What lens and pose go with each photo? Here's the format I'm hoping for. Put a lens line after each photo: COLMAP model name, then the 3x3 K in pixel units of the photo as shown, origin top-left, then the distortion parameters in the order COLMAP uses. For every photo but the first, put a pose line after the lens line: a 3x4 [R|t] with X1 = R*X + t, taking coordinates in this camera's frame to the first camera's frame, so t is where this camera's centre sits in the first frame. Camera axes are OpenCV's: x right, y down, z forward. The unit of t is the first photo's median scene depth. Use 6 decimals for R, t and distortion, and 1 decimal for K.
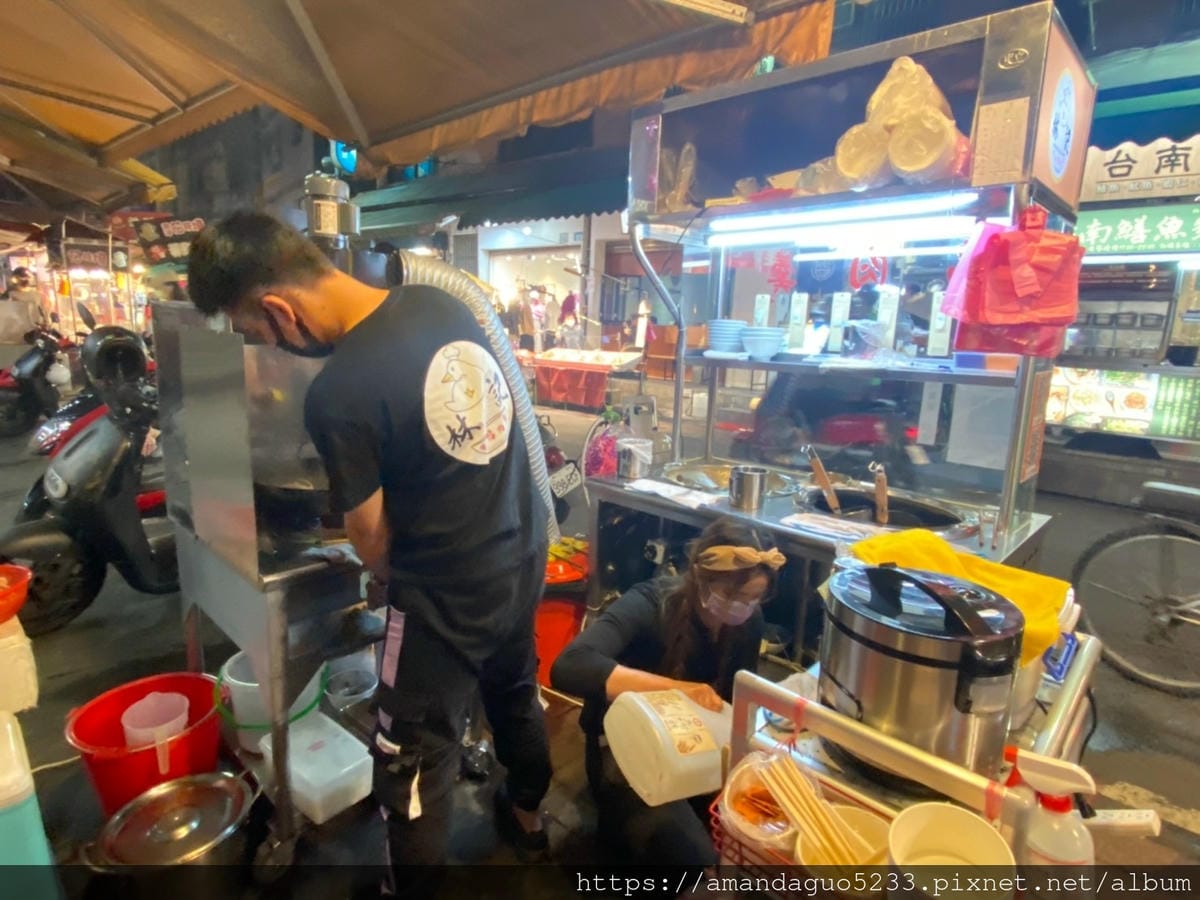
lens RADIAL K [[676.2, 0, 600.0], [0, 676.2, 449.5], [0, 0, 1]] dist [0.005844, -0.010918]
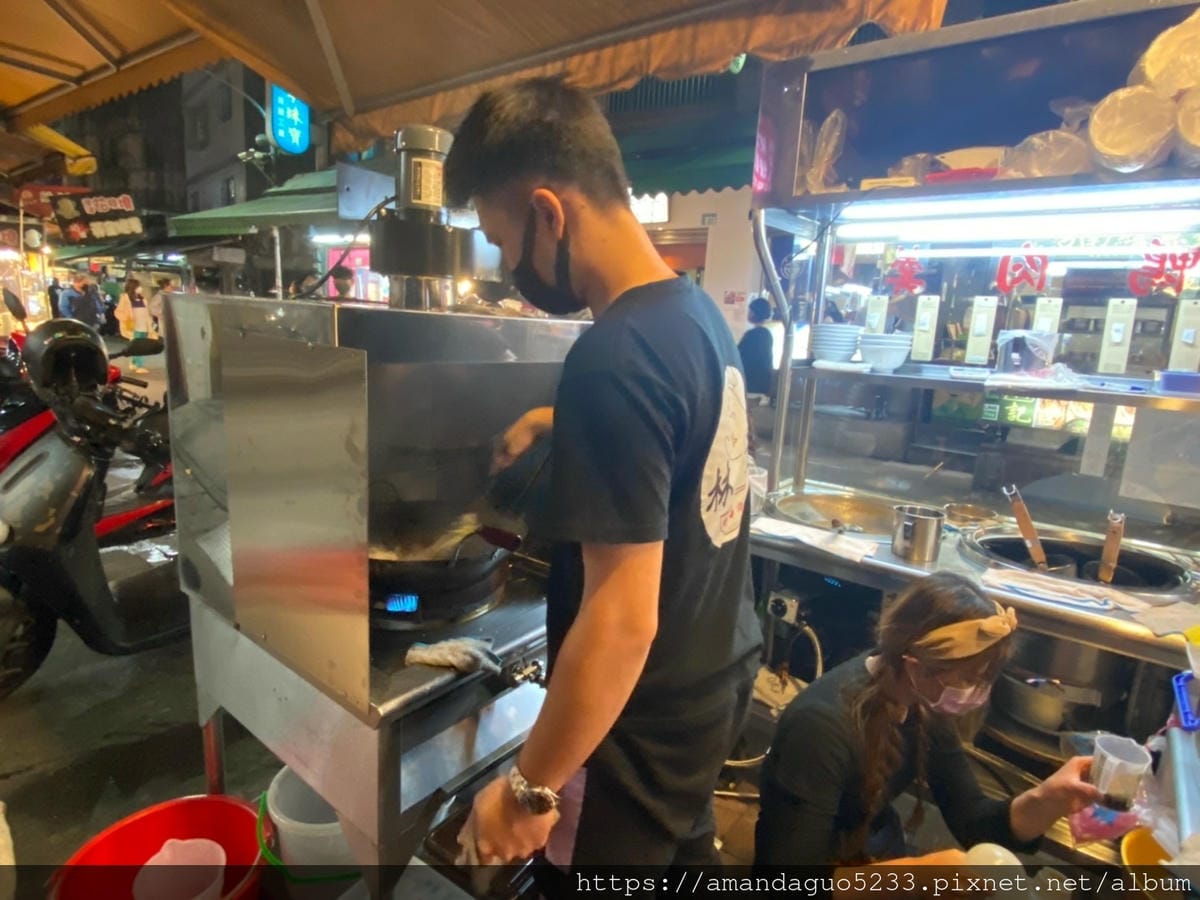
lens RADIAL K [[676.2, 0, 598.7], [0, 676.2, 449.8], [0, 0, 1]] dist [0.005844, -0.010918]
pose [[0.995658, -0.002264, 0.093062, -0.151230], [0.001401, 0.999955, 0.009337, -0.033356], [-0.093079, -0.009166, 0.995617, 0.136909]]
